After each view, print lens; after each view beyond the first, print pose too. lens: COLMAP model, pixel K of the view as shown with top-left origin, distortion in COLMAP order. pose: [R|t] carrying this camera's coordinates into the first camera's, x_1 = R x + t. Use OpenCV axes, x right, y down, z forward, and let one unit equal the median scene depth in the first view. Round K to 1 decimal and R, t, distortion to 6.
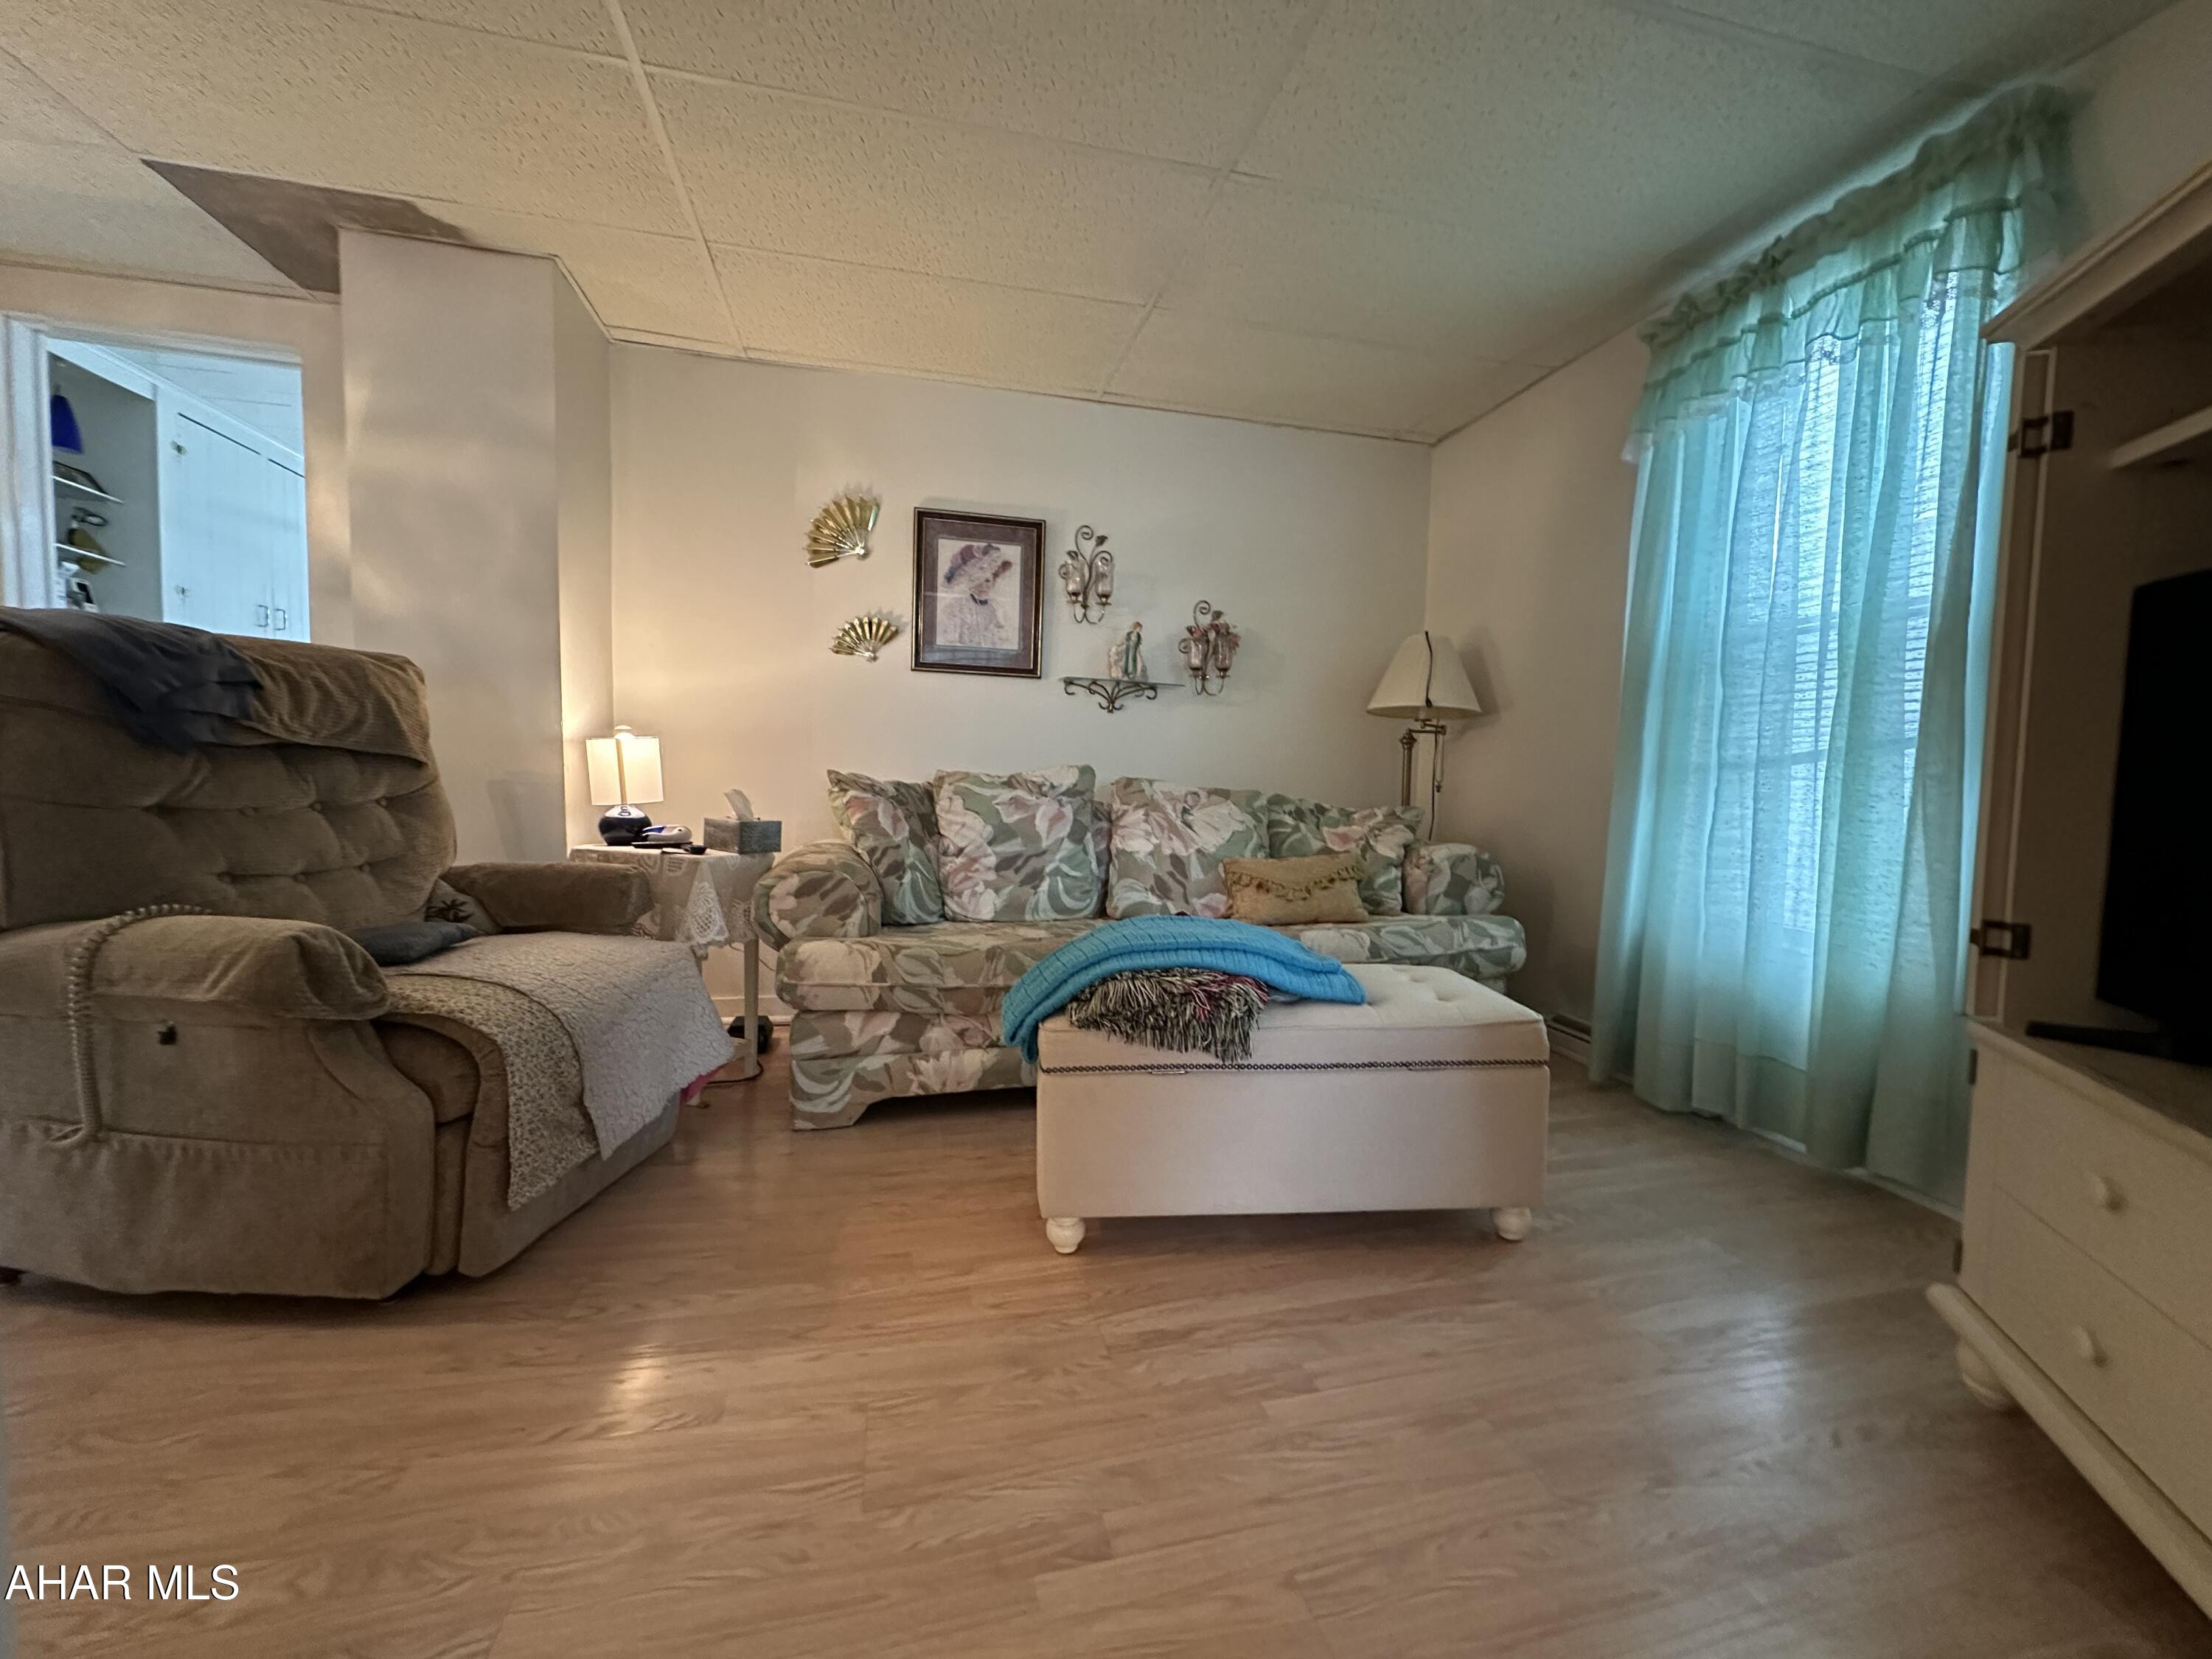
lens RADIAL K [[885.5, 0, 1106.4], [0, 885.5, 832.5], [0, 0, 1]] dist [-0.003794, 0.000188]
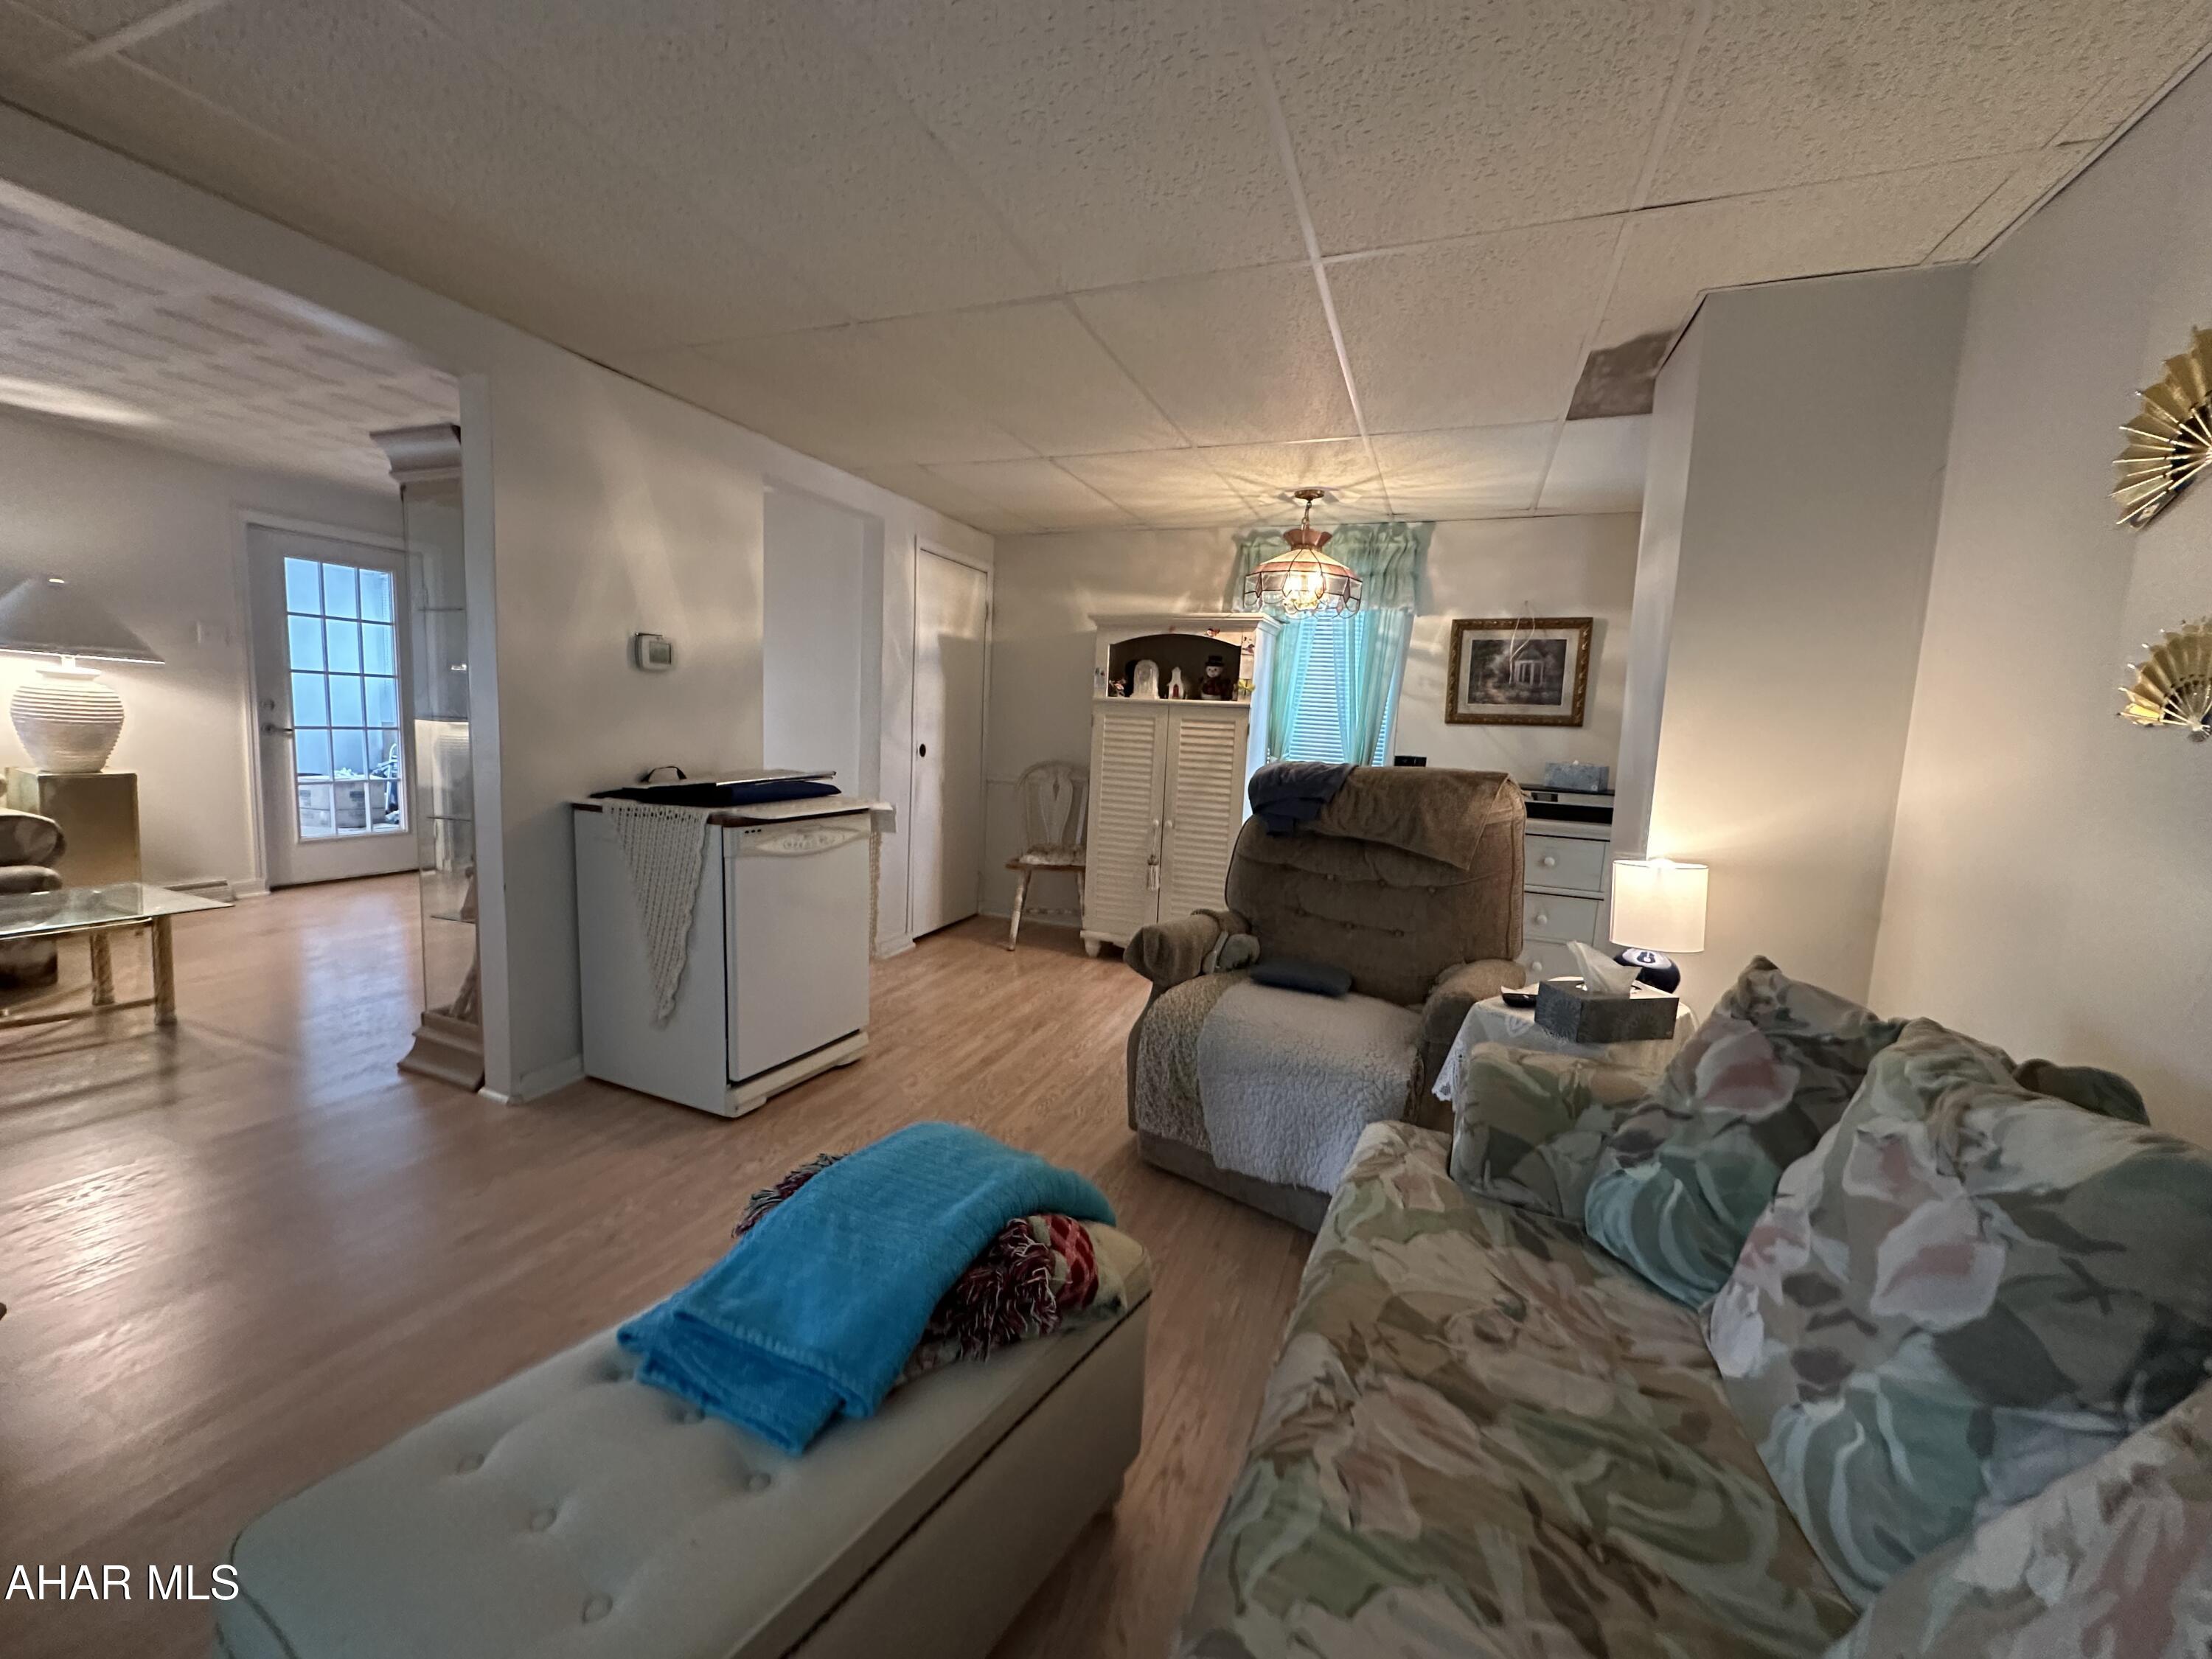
lens RADIAL K [[885.5, 0, 1102.1], [0, 885.5, 817.0], [0, 0, 1]] dist [-0.003794, 0.000188]
pose [[-0.579683, 0.034640, -0.814106, 0.346841], [-0.116305, 0.985349, 0.124741, -0.168889], [0.806499, 0.166995, -0.567161, 0.932076]]
